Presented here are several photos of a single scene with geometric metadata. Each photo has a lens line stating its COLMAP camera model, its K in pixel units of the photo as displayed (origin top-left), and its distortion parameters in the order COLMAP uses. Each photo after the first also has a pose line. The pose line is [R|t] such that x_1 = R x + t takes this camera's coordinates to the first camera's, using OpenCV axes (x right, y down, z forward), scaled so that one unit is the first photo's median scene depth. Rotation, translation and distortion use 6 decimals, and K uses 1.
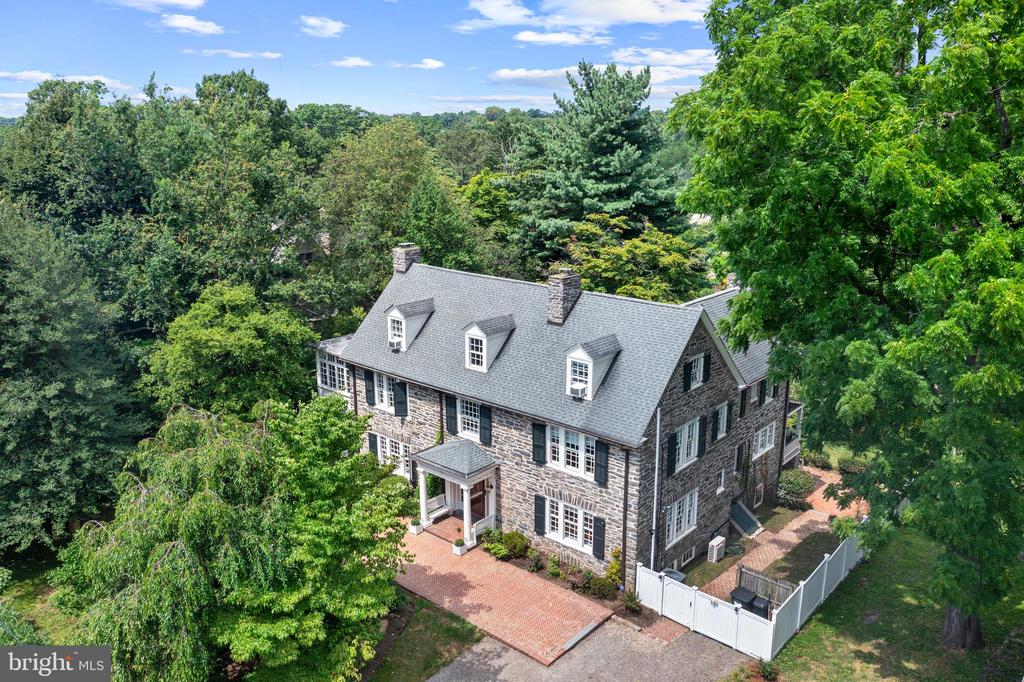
lens RADIAL K [[796.9, 0, 512.0], [0, 796.9, 341.0], [0, 0, 1]] dist [-0.020282, 0.002180]
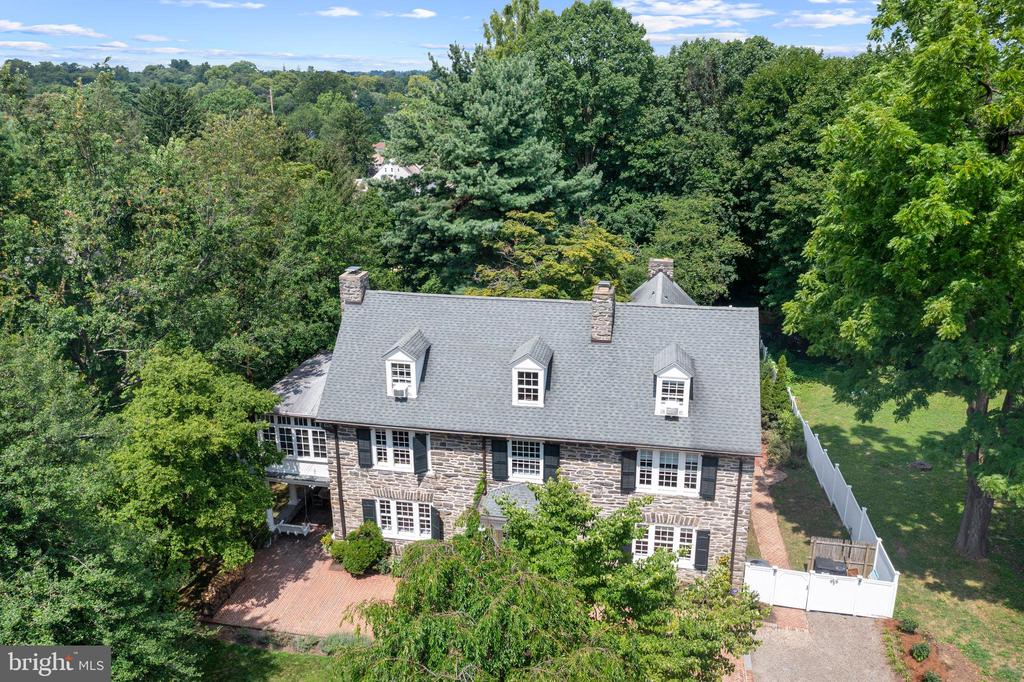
lens RADIAL K [[814.3, 0, 512.0], [0, 814.3, 341.0], [0, 0, 1]] dist [-0.027110, 0.002744]
pose [[0.869610, -0.156849, 0.468163, -0.471238], [0.133647, 0.987579, 0.082619, -0.112264], [-0.475307, -0.009278, 0.879771, 0.195378]]
